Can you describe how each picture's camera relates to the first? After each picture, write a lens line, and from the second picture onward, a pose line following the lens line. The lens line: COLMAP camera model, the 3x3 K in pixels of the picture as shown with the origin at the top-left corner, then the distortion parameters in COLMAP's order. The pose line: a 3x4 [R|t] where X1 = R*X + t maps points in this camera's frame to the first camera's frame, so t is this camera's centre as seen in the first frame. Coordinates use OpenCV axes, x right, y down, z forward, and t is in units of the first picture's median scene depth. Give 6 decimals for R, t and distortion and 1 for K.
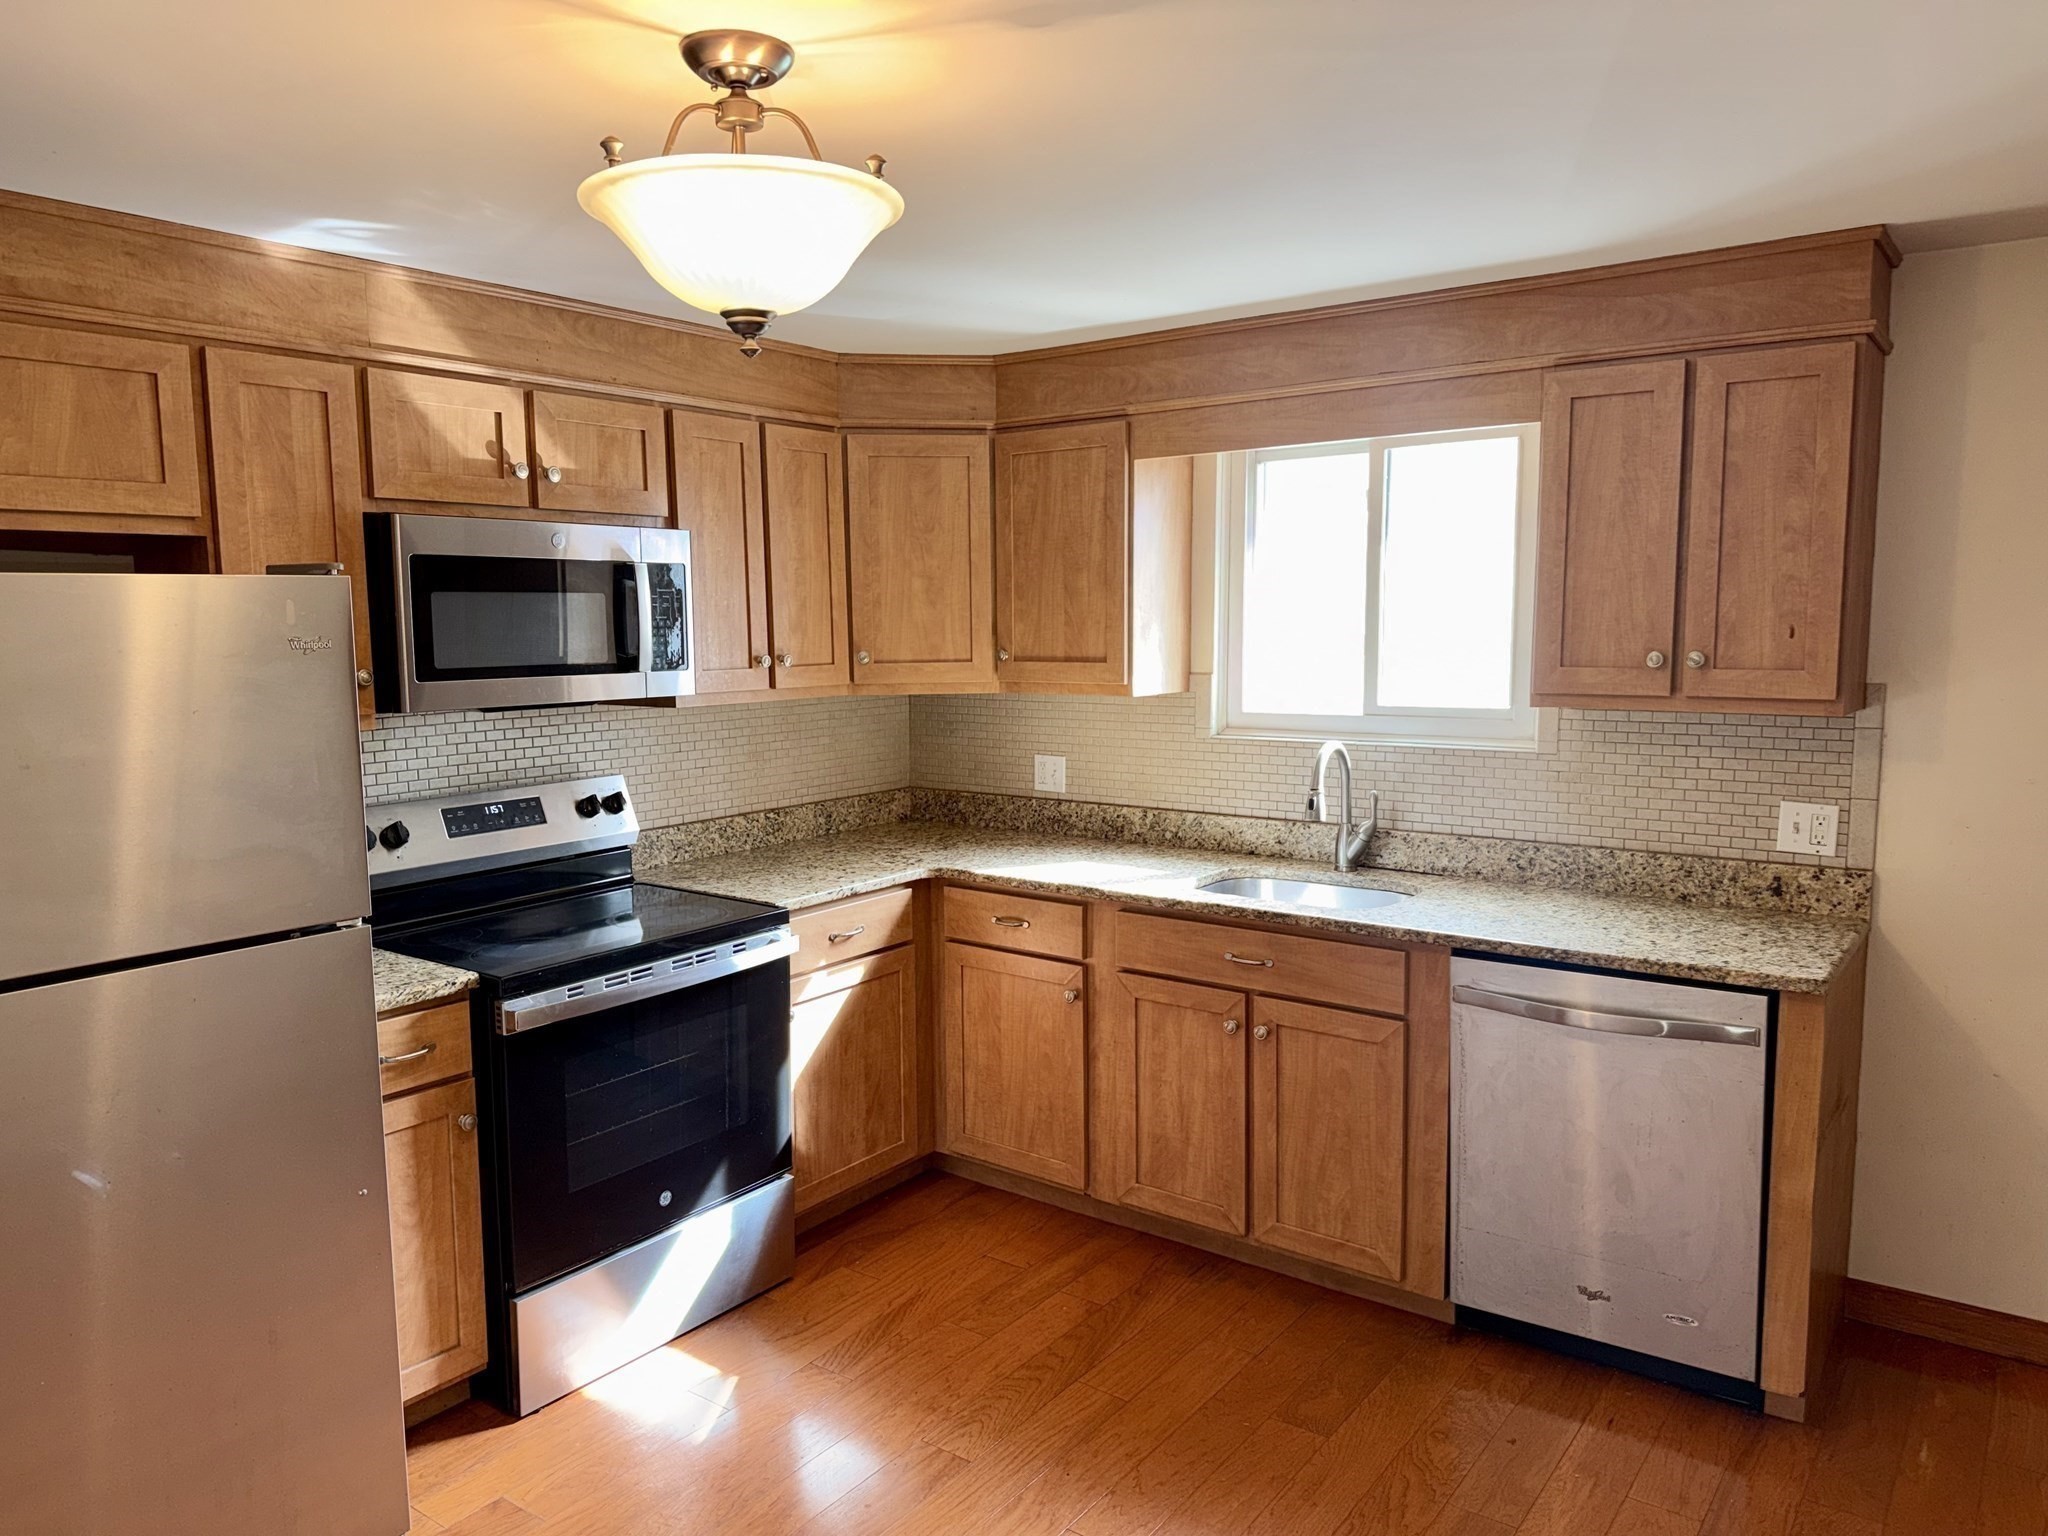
lens RADIAL K [[1426.6, 0, 1020.9], [0, 1426.6, 781.3], [0, 0, 1]] dist [0.168591, -0.309771]
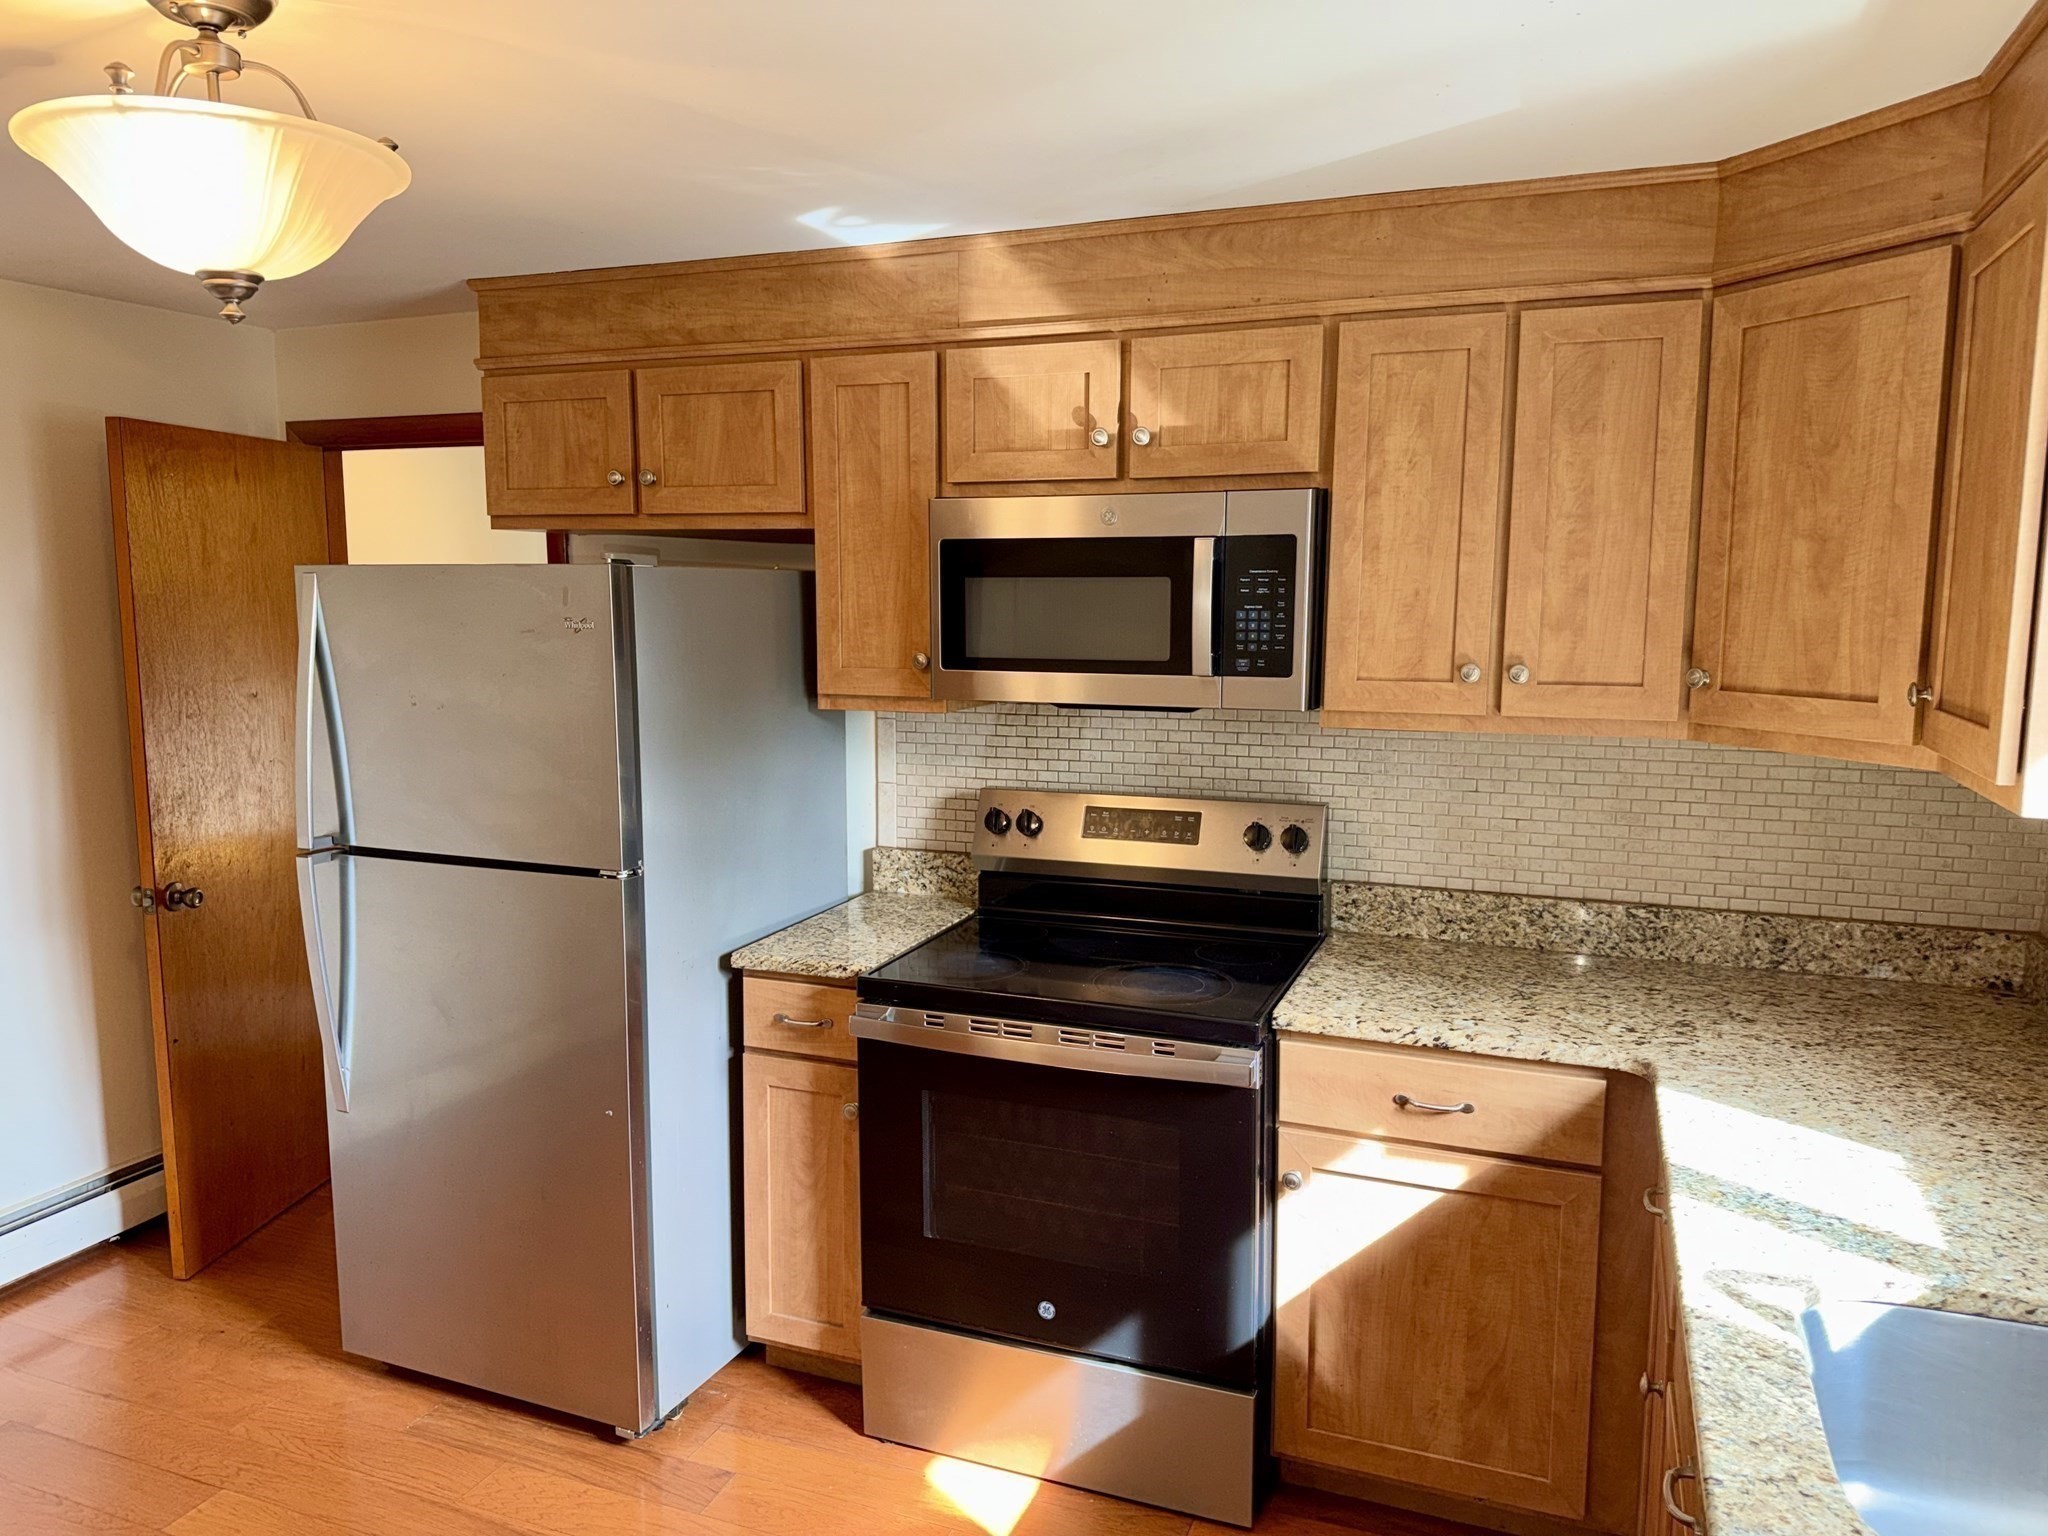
lens RADIAL K [[1435.2, 0, 1019.9], [0, 1435.2, 778.2], [0, 0, 1]] dist [0.082075, -0.103193]
pose [[0.254027, 0.138618, -0.957212, 0.451280], [-0.119016, 0.986635, 0.111294, -0.091660], [0.959847, 0.085652, 0.267129, 0.667250]]
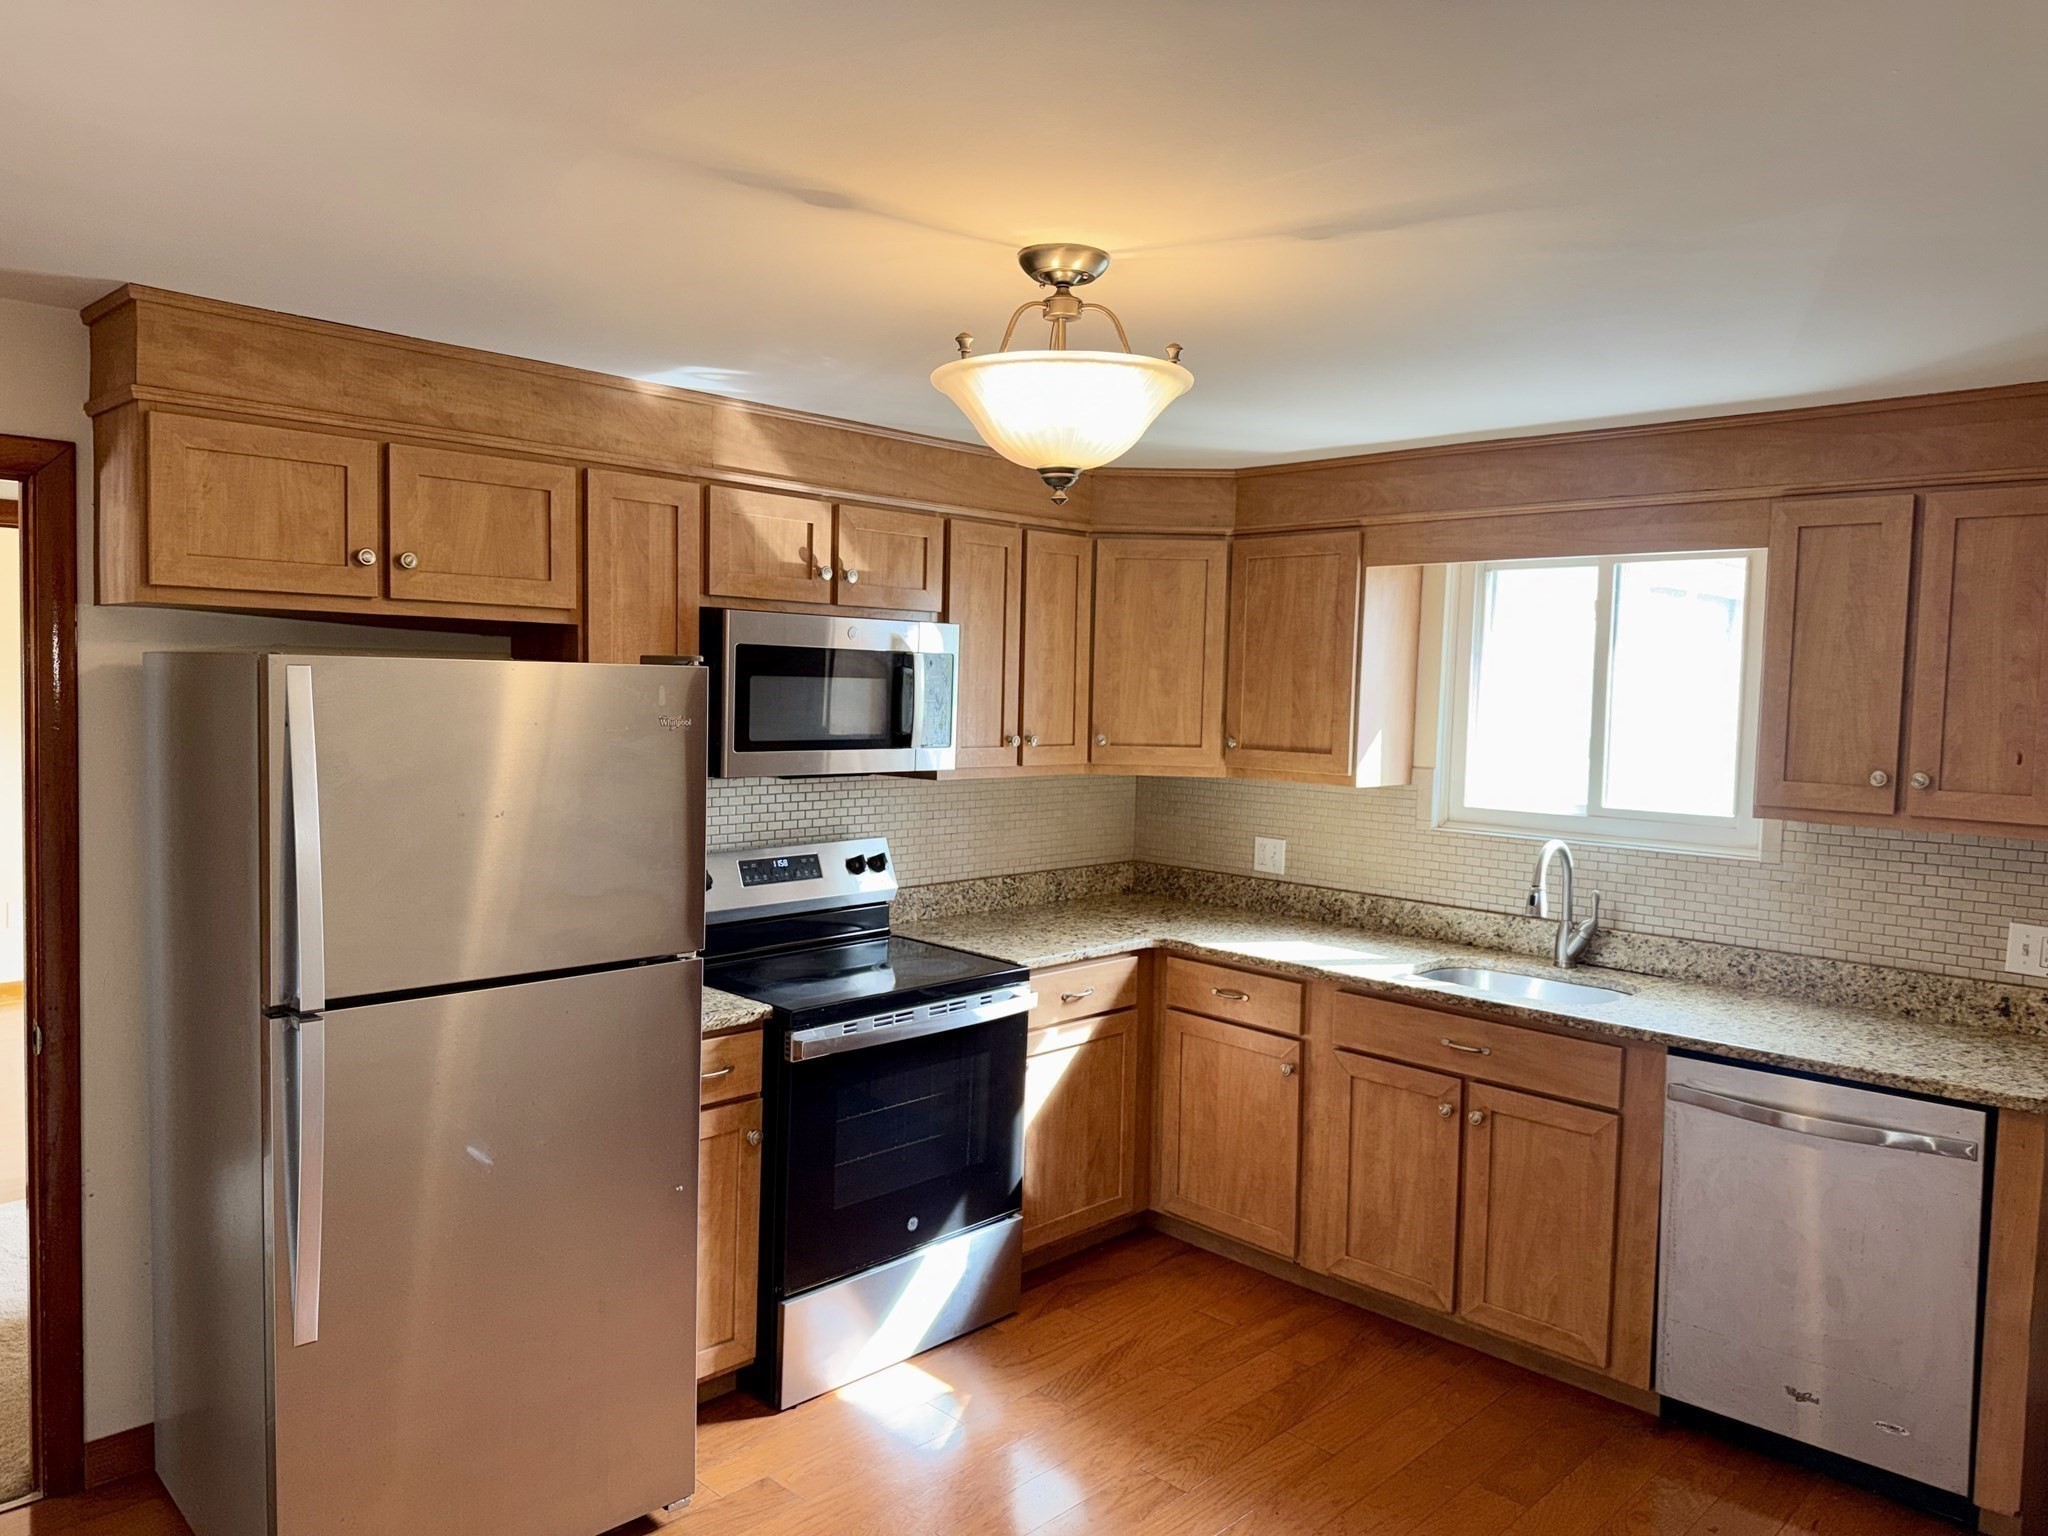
lens RADIAL K [[1441.2, 0, 1024.0], [0, 1441.2, 768.0], [0, 0, 1]] dist [0.144513, -0.219247]
pose [[0.990028, 0.042397, -0.134338, -0.023087], [-0.050153, 0.997232, -0.054886, -0.002567], [0.131639, 0.061076, 0.989414, -0.102239]]
